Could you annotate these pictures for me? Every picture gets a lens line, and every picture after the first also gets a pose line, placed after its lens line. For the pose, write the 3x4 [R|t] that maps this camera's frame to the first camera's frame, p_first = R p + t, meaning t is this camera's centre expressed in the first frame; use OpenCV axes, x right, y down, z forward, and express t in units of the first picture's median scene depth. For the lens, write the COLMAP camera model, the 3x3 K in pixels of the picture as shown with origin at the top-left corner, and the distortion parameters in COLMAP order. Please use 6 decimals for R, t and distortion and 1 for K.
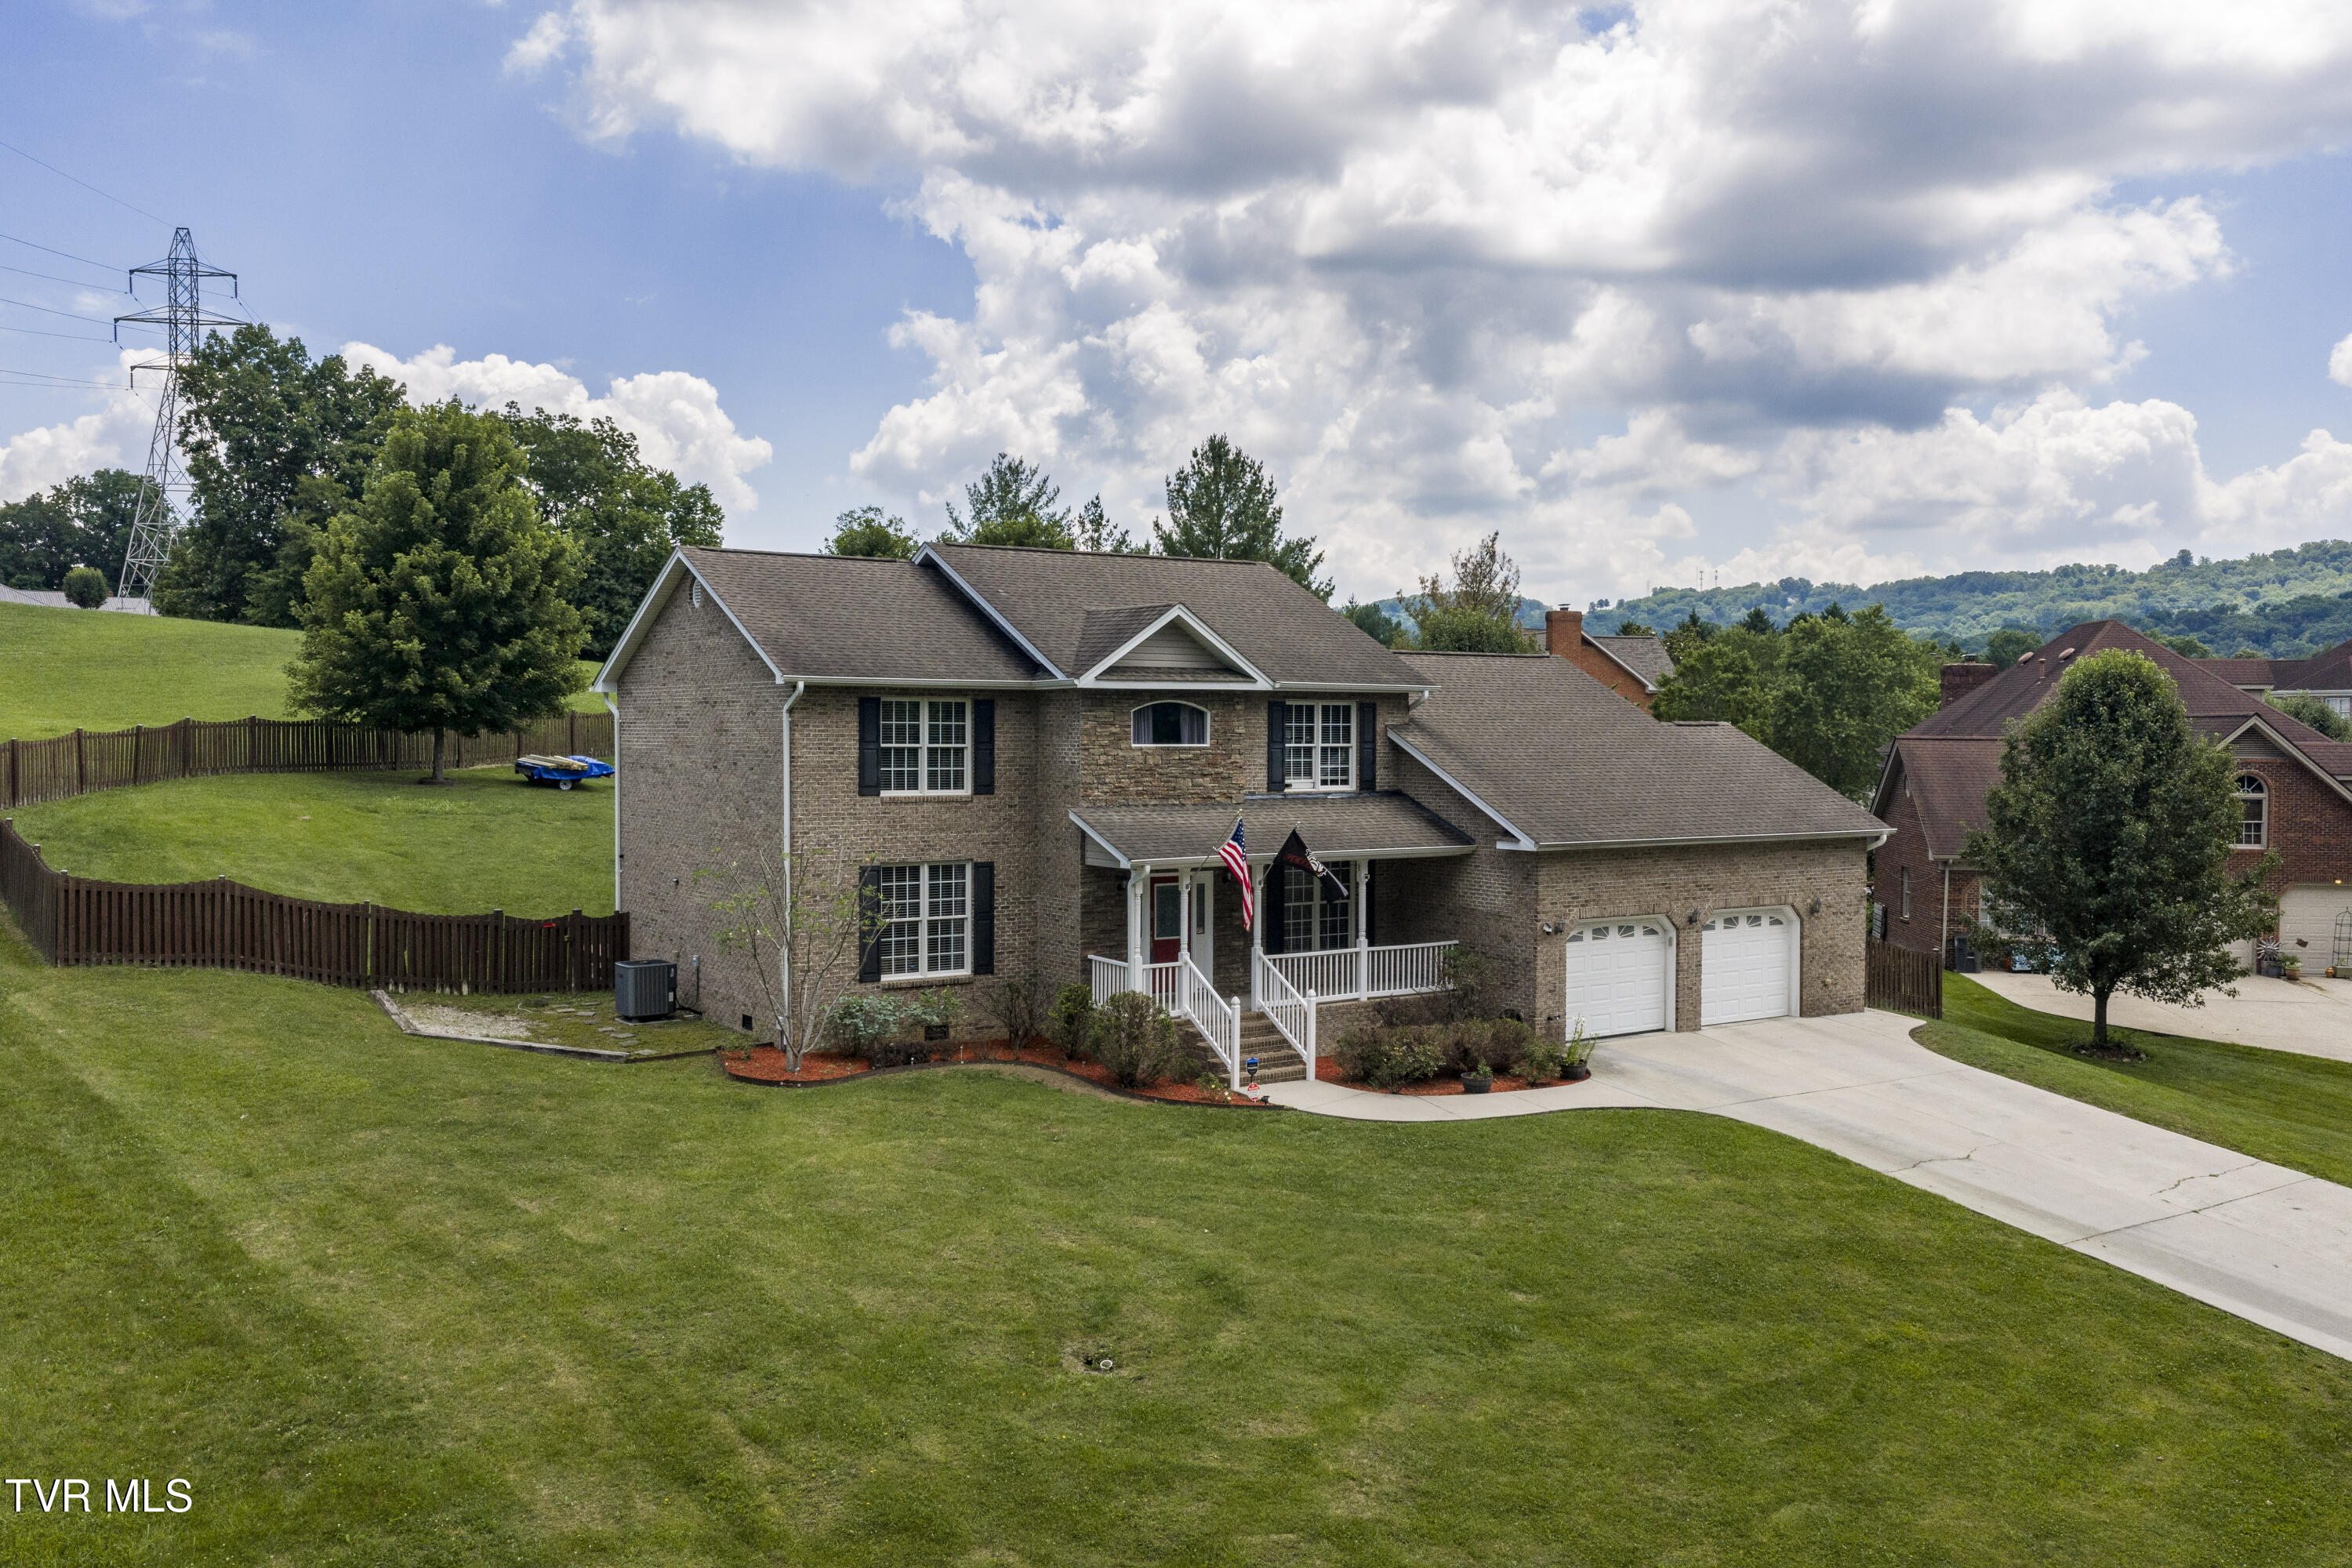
lens RADIAL K [[1957.3, 0, 1180.1], [0, 1957.3, 786.0], [0, 0, 1]] dist [0.014811, -0.027800]
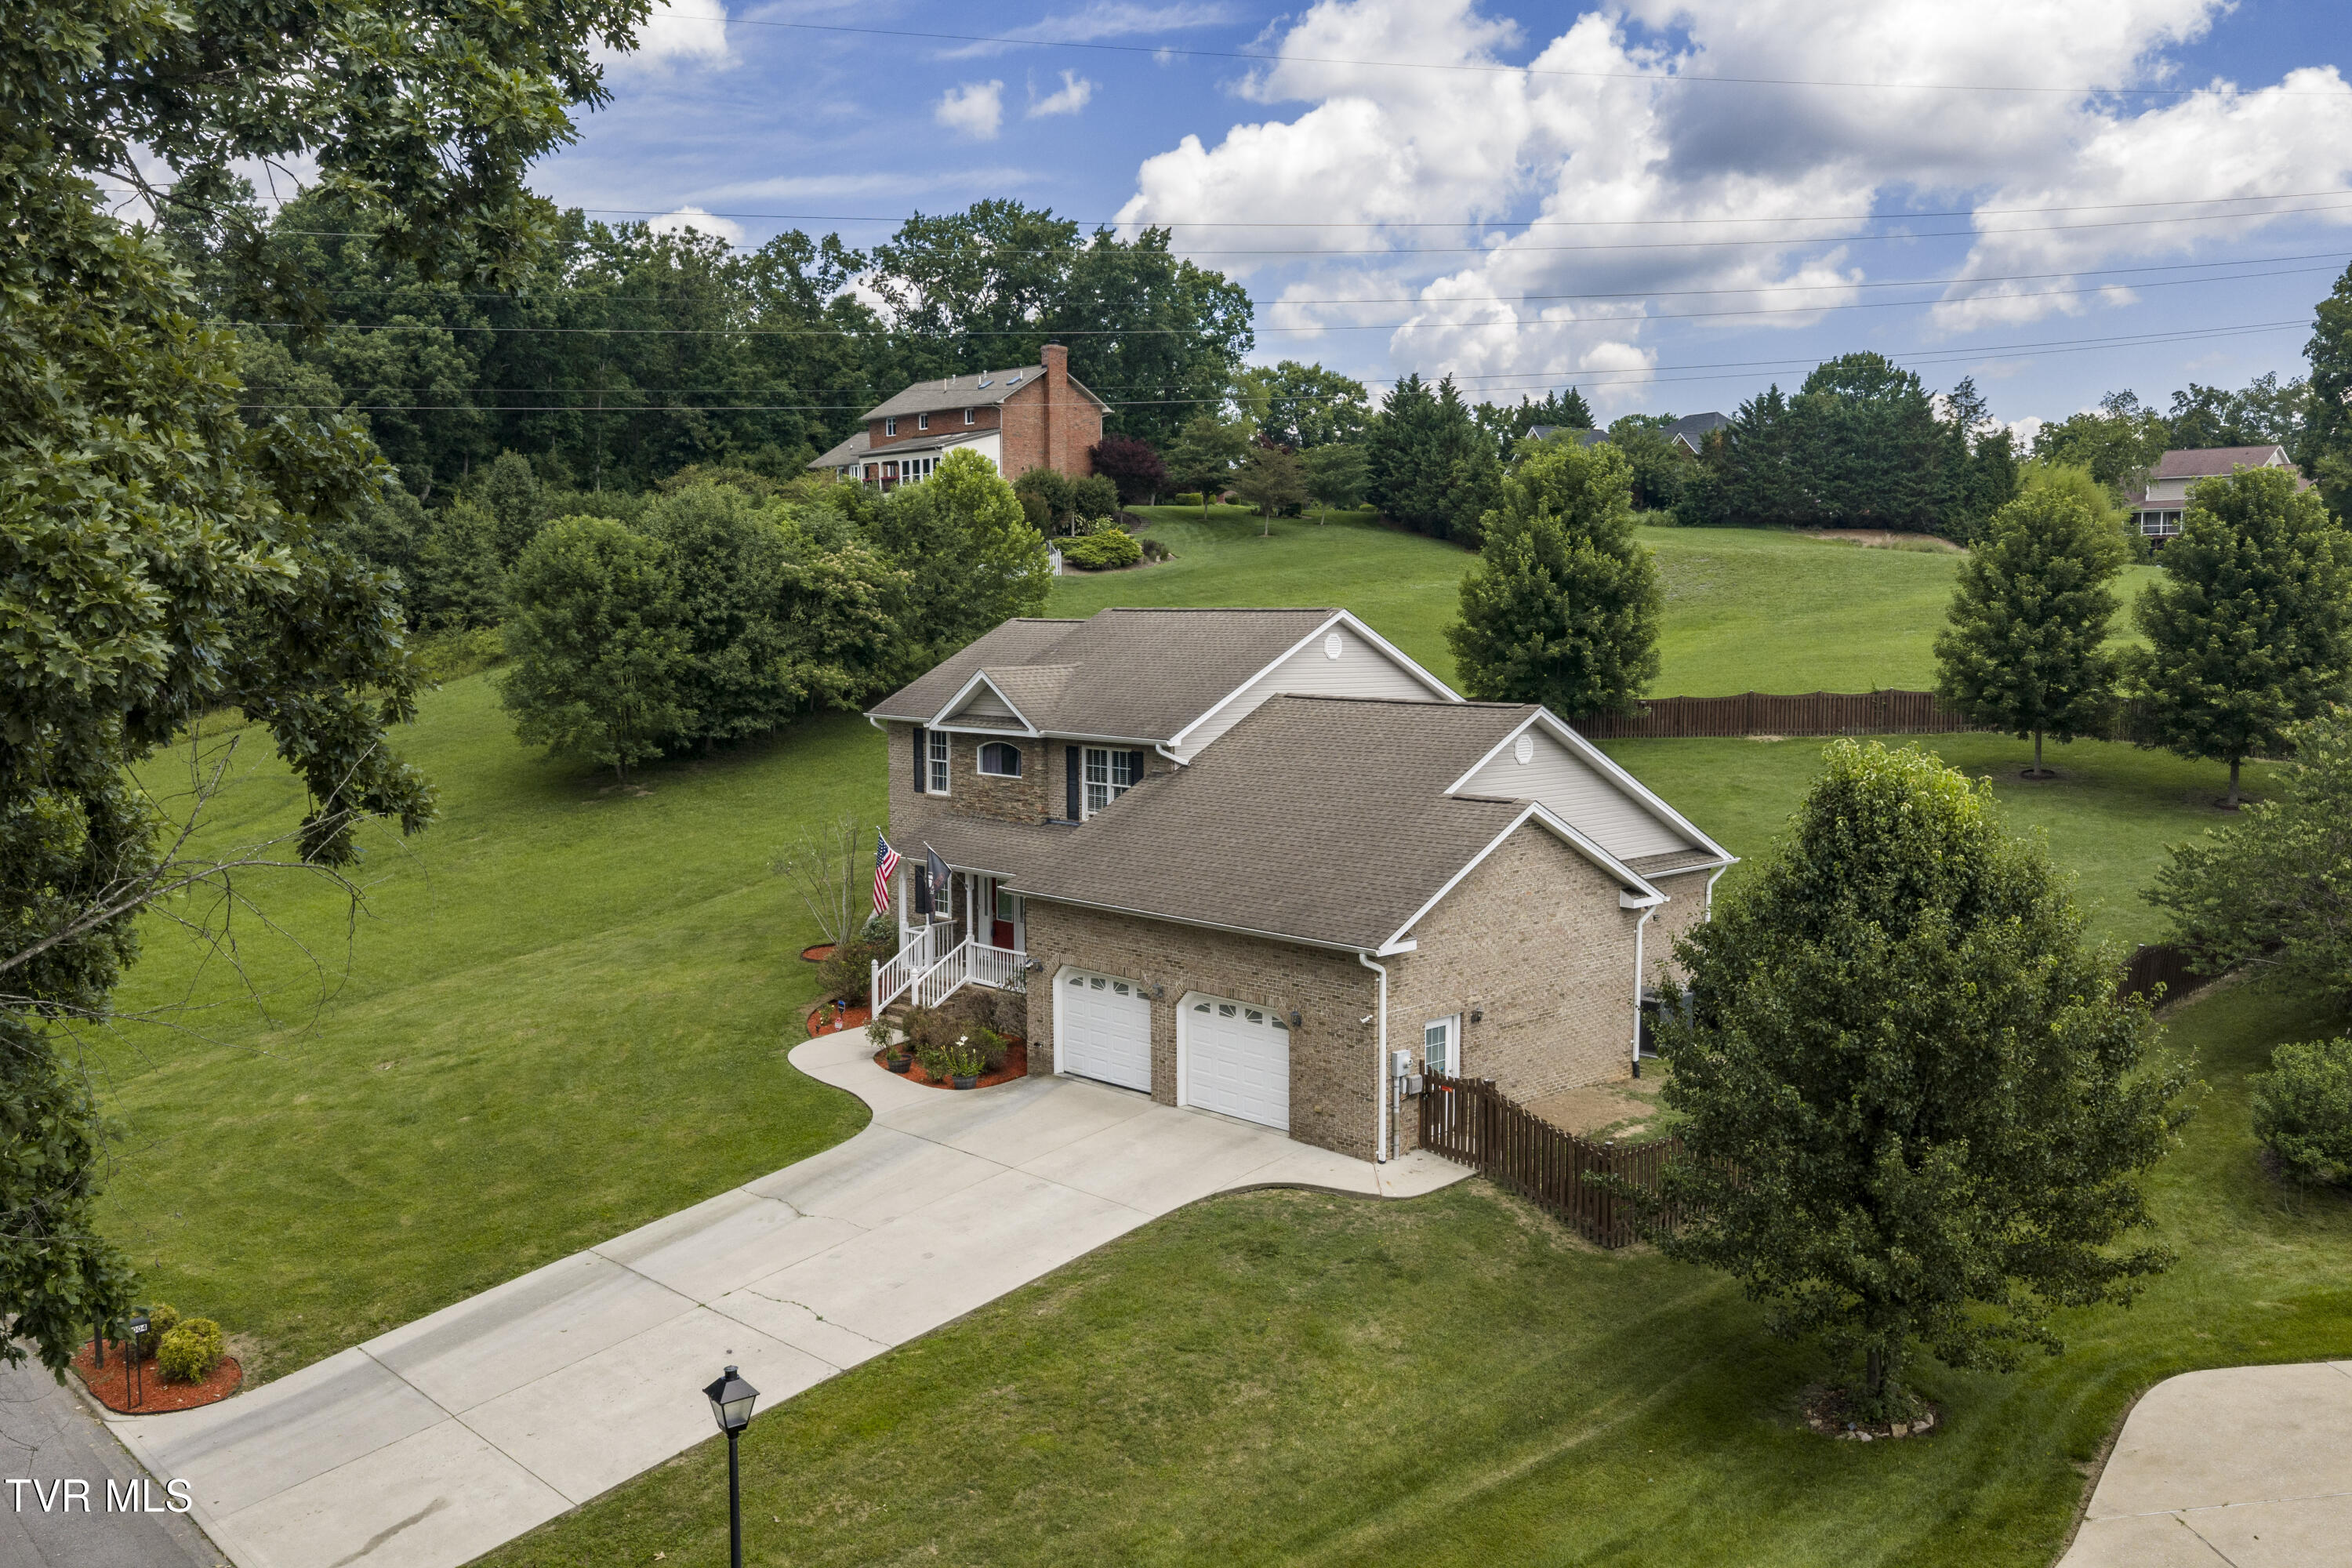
lens RADIAL K [[1957.3, 0, 1172.2], [0, 1957.3, 776.9], [0, 0, 1]] dist [0.014811, -0.027800]
pose [[0.166341, 0.081962, -0.982656, 1.283536], [-0.028208, 0.996527, 0.078344, -0.123829], [0.985665, 0.014687, 0.168076, 0.879379]]
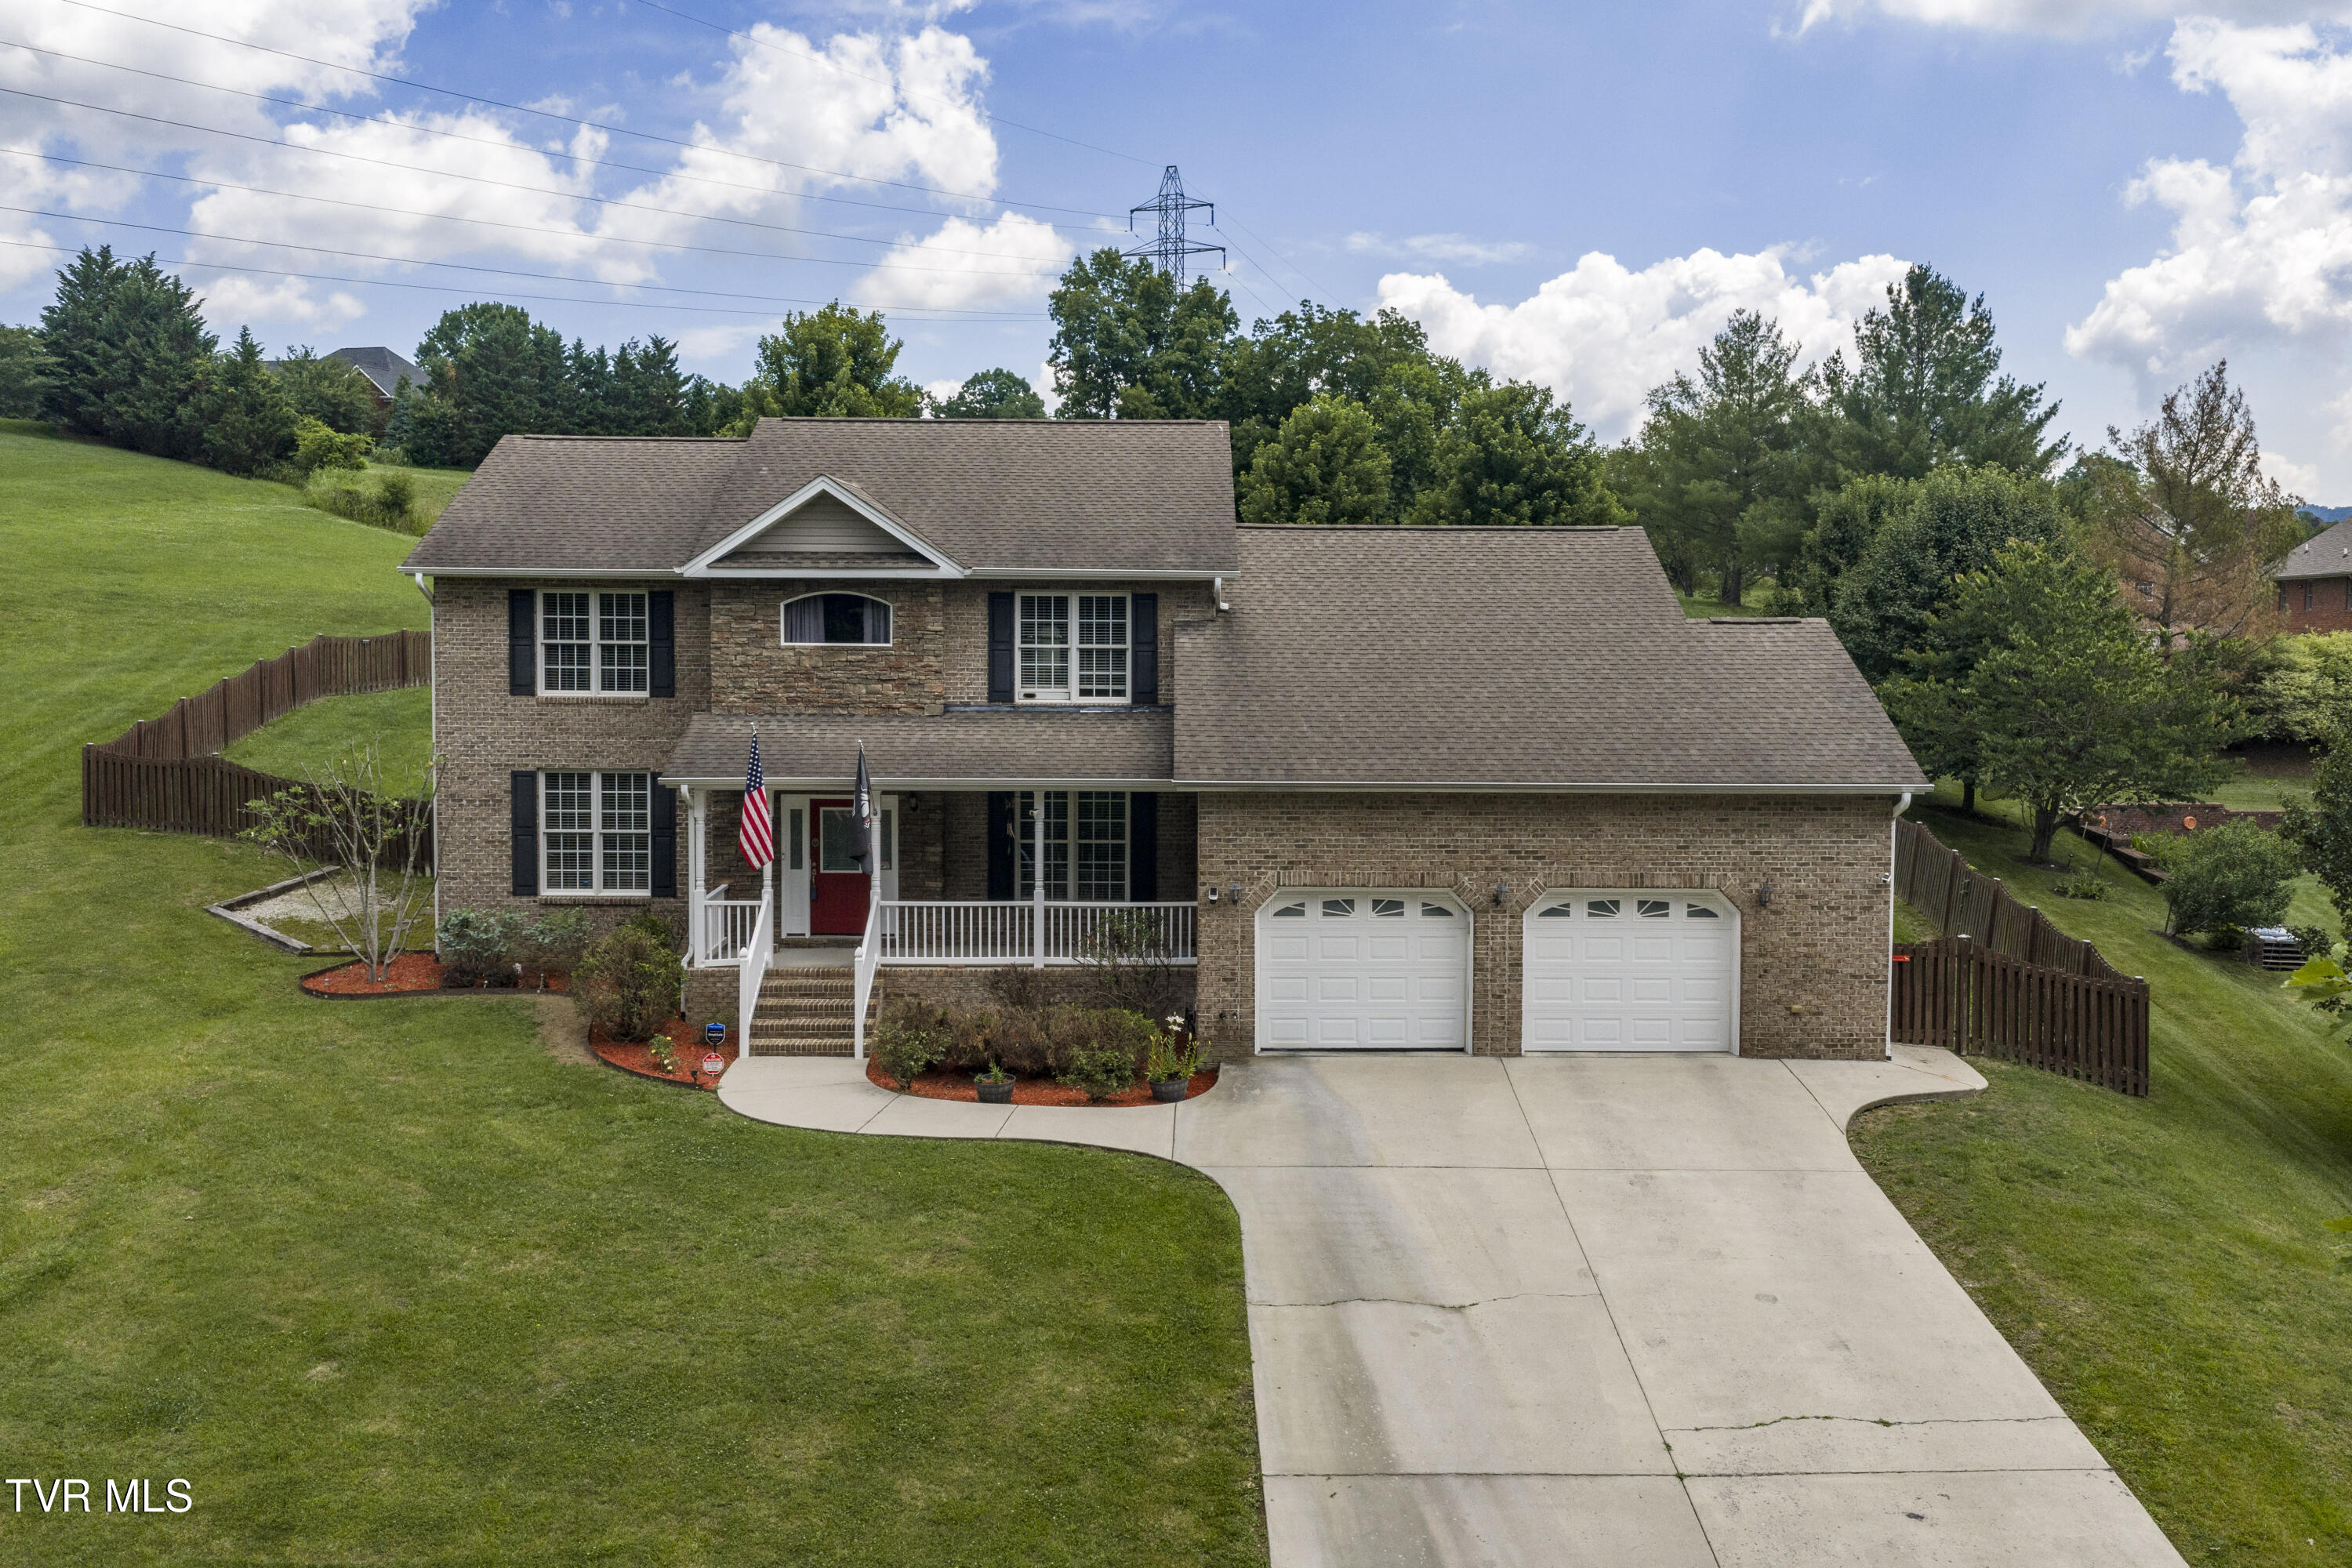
lens RADIAL K [[1957.3, 0, 1205.7], [0, 1957.3, 766.1], [0, 0, 1]] dist [0.014811, -0.027800]
pose [[0.837411, 0.043294, -0.544856, 0.581470], [-0.019524, 0.998591, 0.049342, -0.012911], [0.546225, -0.030682, 0.837076, 0.372533]]
